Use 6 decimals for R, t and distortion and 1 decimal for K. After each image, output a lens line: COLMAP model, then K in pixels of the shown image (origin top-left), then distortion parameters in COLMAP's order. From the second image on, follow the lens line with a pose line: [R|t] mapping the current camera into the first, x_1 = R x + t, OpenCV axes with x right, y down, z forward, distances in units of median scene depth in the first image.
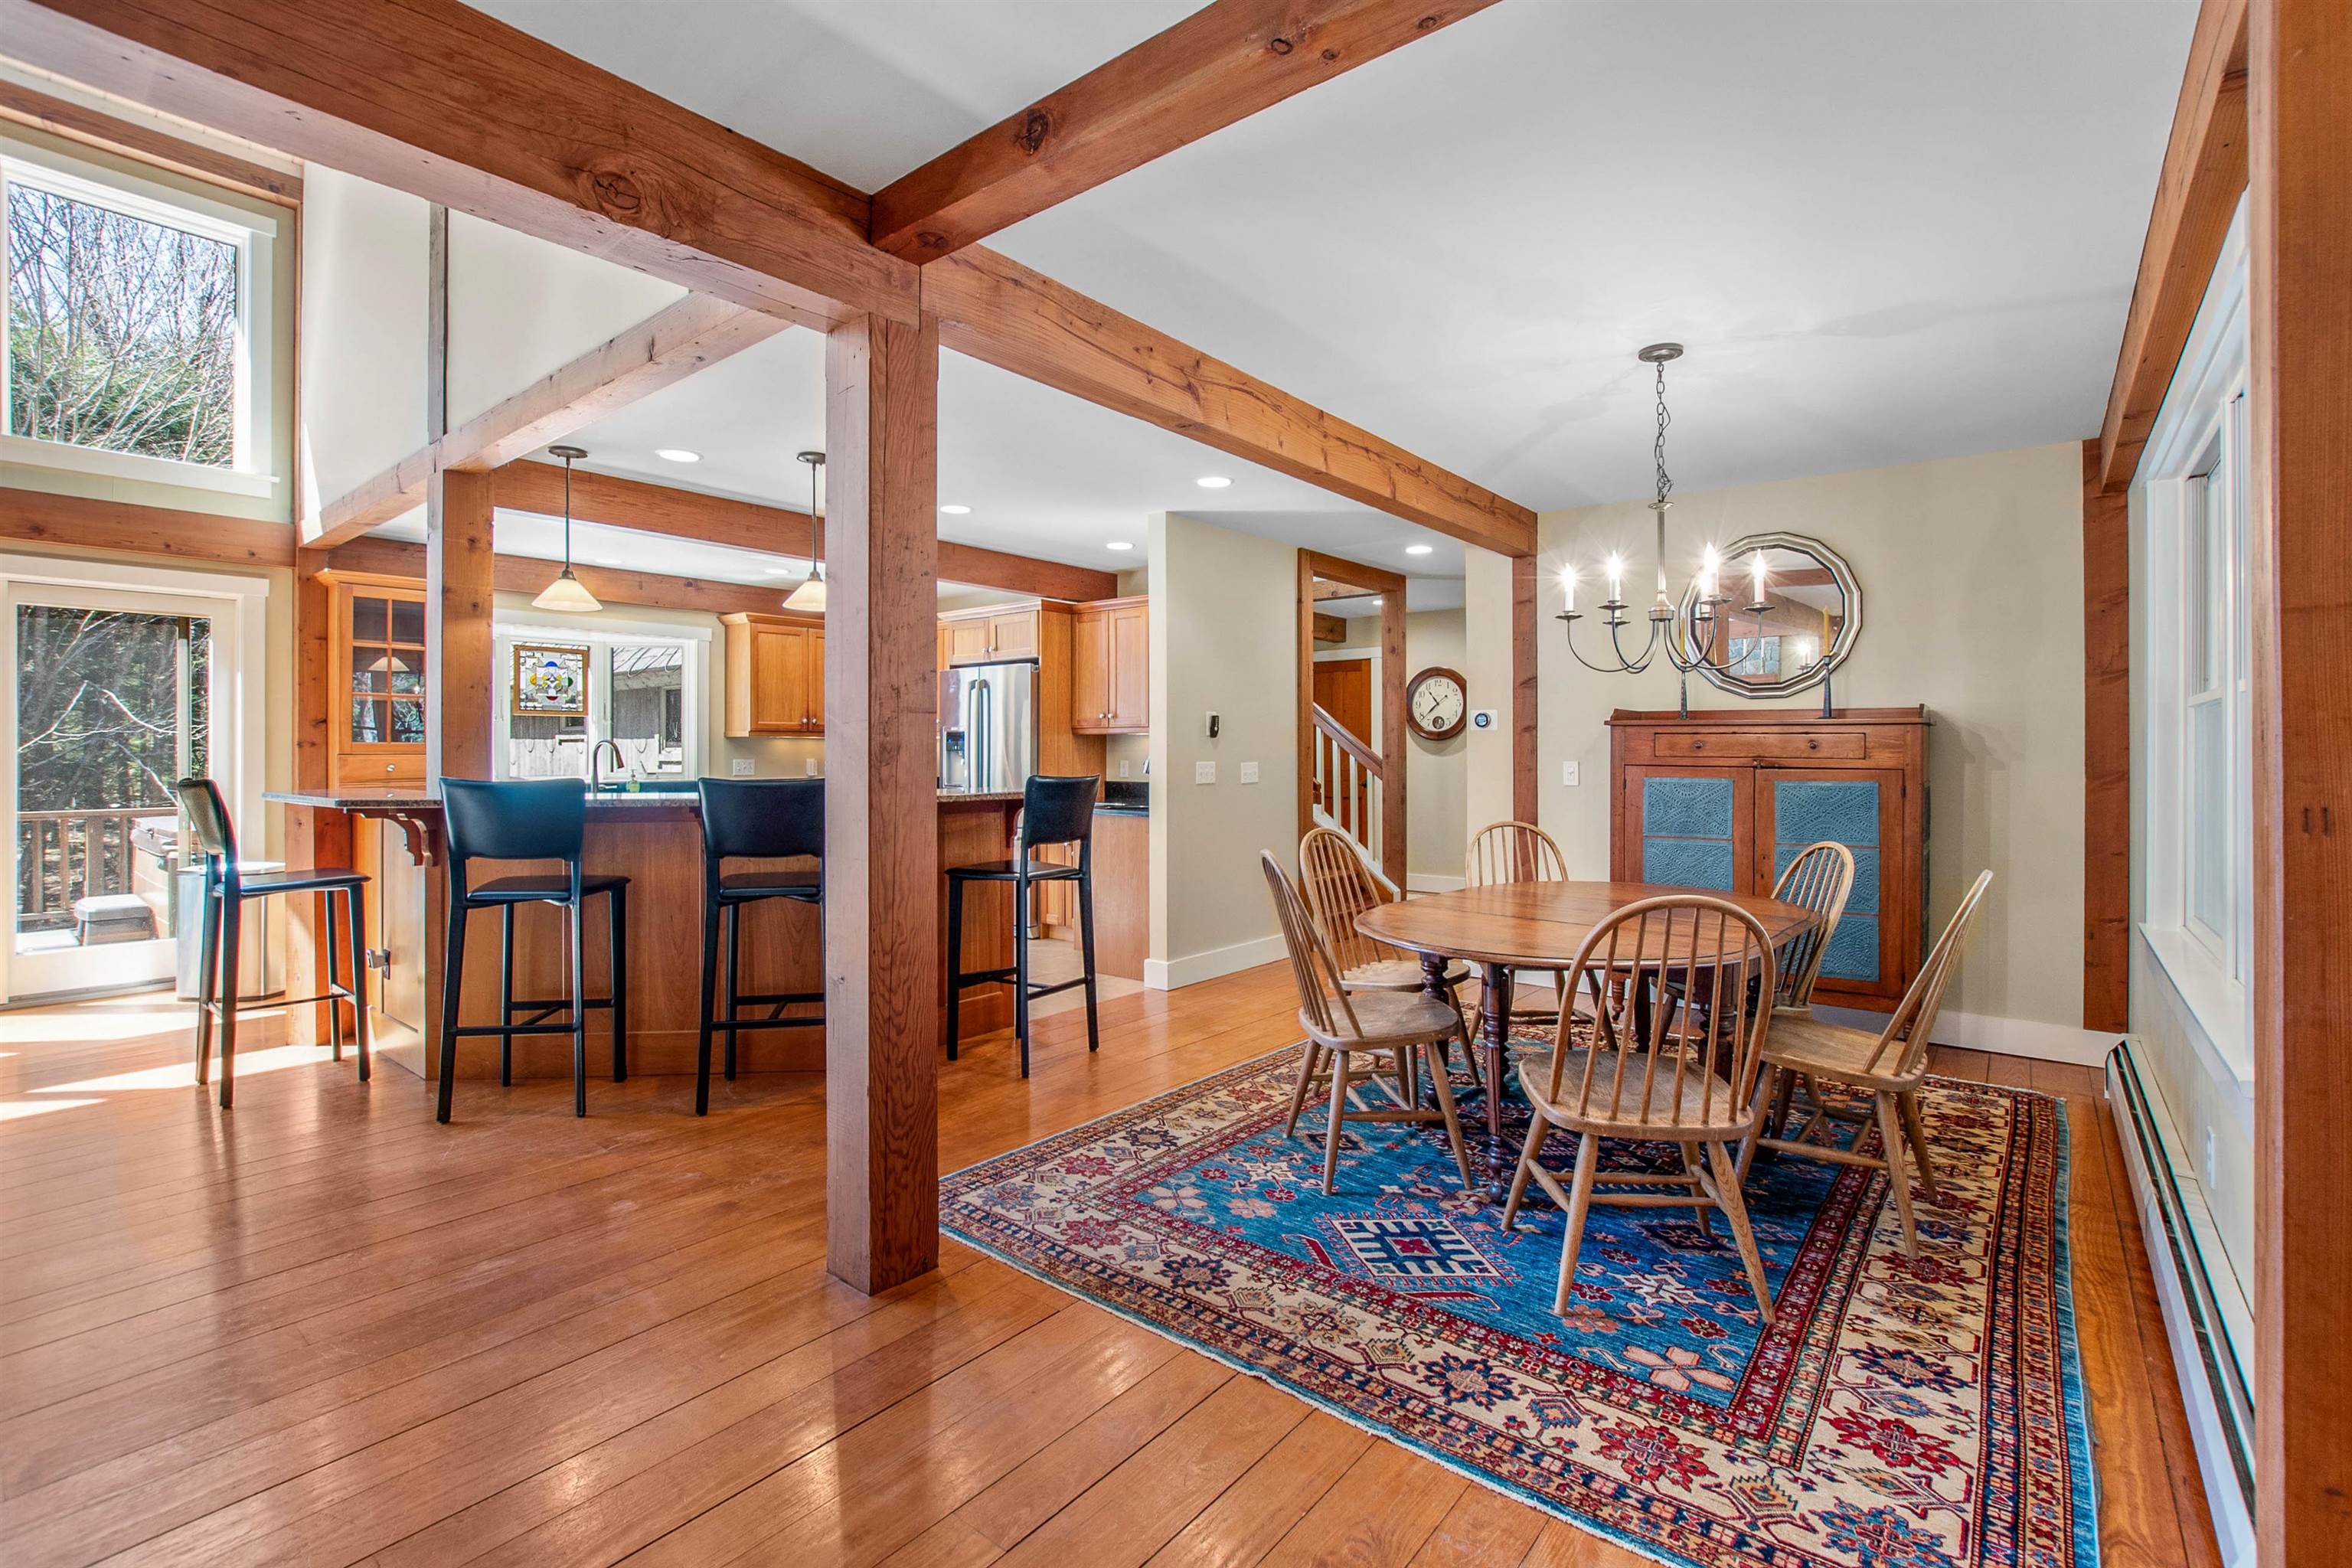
lens RADIAL K [[1044.7, 0, 1190.6], [0, 1044.7, 752.4], [0, 0, 1]] dist [-0.020739, 0.007174]
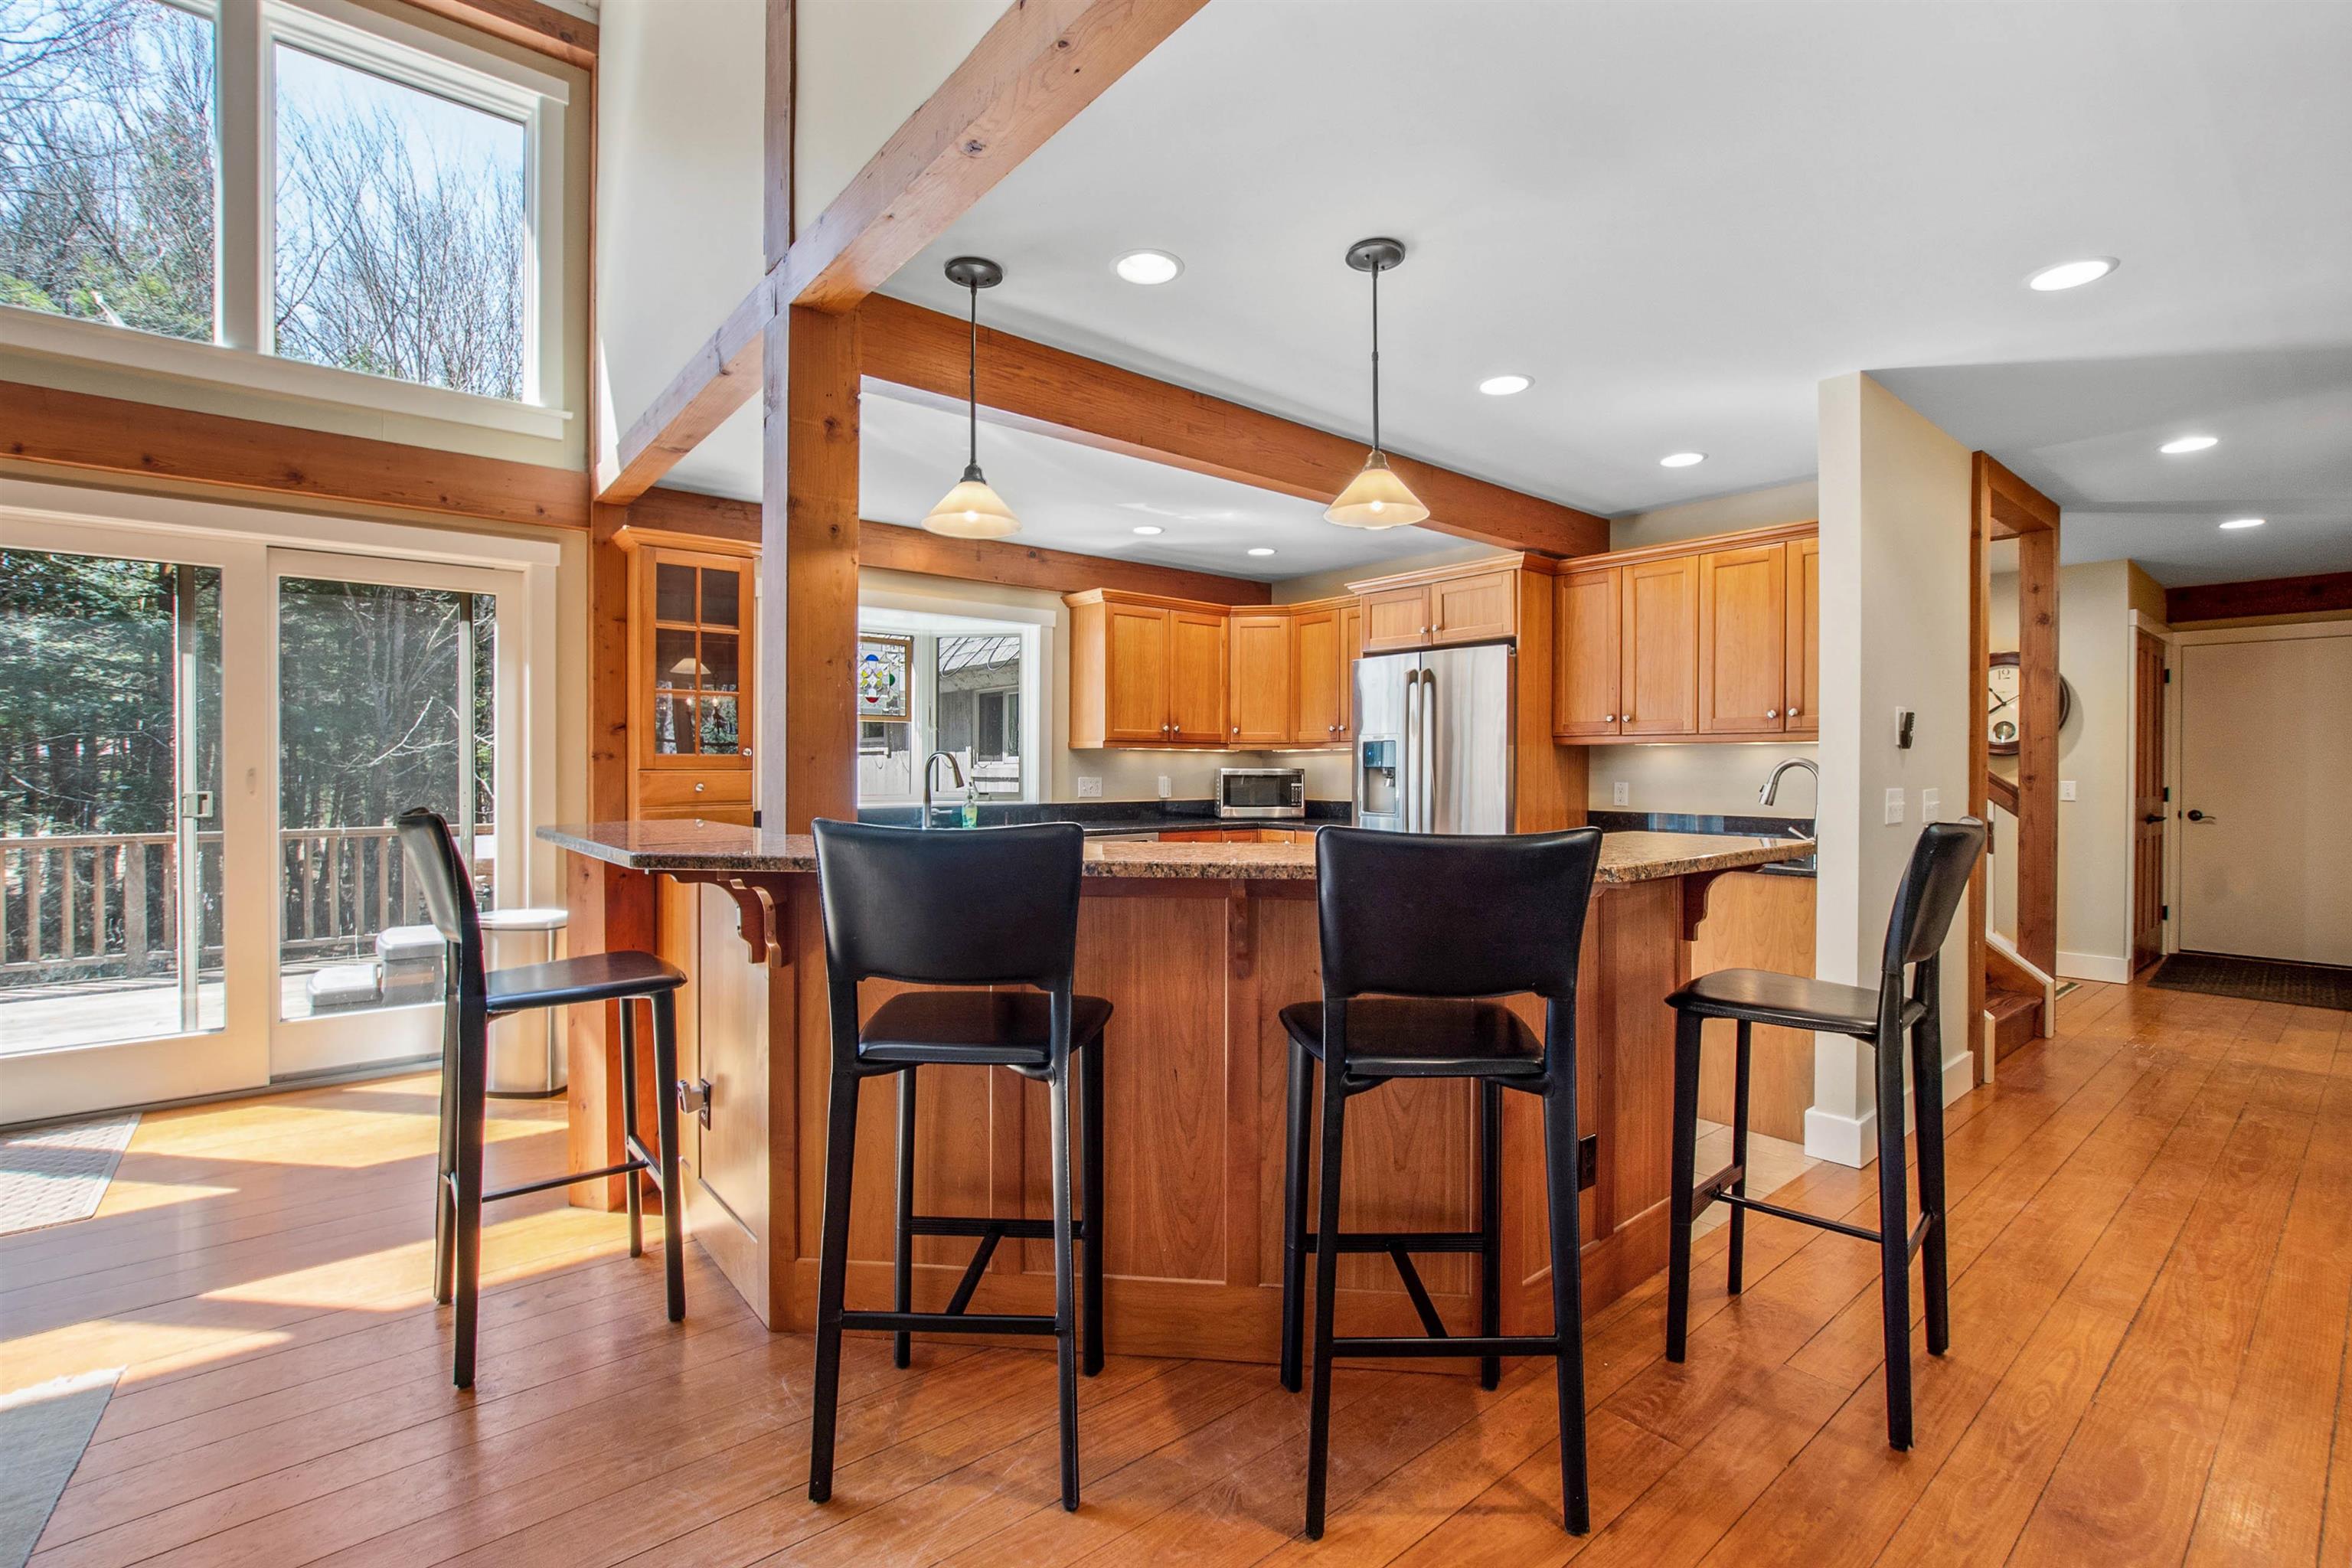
lens RADIAL K [[1044.7, 0, 1201.7], [0, 1044.7, 777.4], [0, 0, 1]] dist [-0.020739, 0.007174]
pose [[0.981134, 0.006297, -0.193225, -0.269096], [-0.004413, 0.999938, 0.010182, -0.001617], [0.193277, -0.009137, 0.981102, 0.328130]]
